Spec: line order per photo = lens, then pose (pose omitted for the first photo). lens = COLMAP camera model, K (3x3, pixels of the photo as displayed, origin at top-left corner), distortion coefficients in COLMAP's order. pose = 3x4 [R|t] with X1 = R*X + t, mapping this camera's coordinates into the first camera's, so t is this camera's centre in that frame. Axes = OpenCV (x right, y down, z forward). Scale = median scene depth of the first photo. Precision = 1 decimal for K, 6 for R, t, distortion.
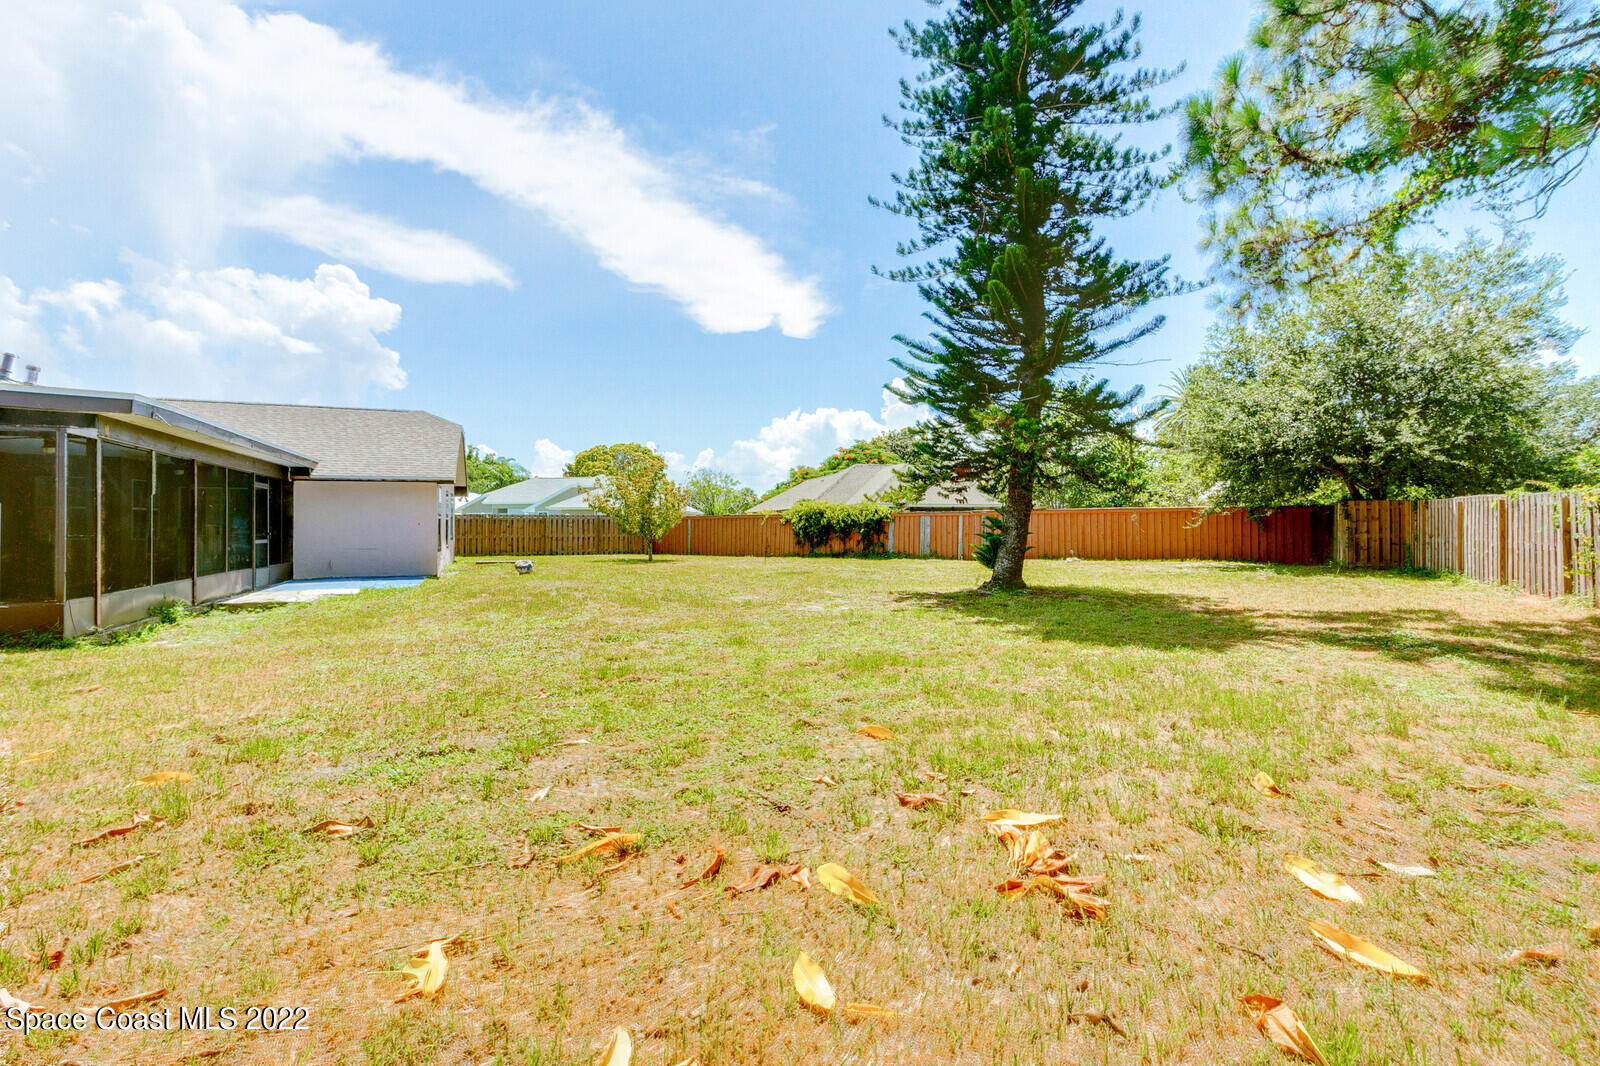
lens RADIAL K [[732.9, 0, 755.6], [0, 732.9, 520.8], [0, 0, 1]] dist [-0.002188, -0.005474]
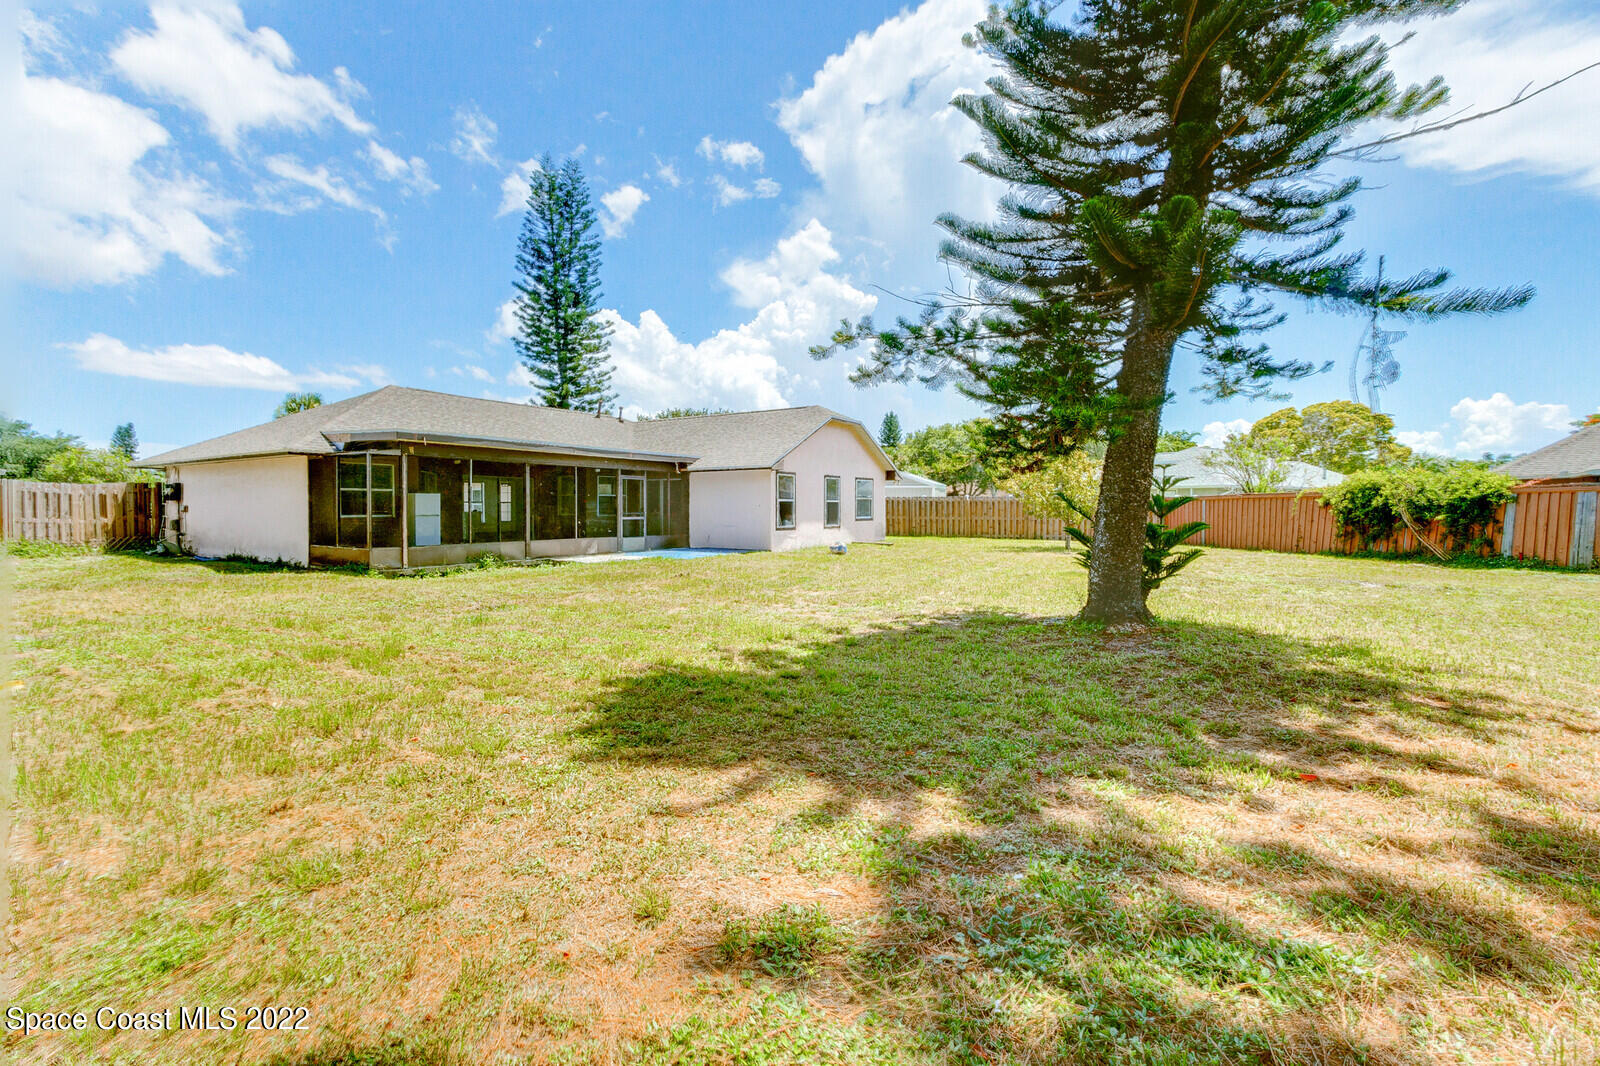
lens RADIAL K [[726.5, 0, 774.9], [0, 726.5, 523.3], [0, 0, 1]] dist [0.005154, 0.000273]
pose [[0.588726, 0.020323, -0.808077, 0.304167], [0.003463, 0.999611, 0.027663, 0.000218], [0.808325, -0.019084, 0.588427, 0.216321]]
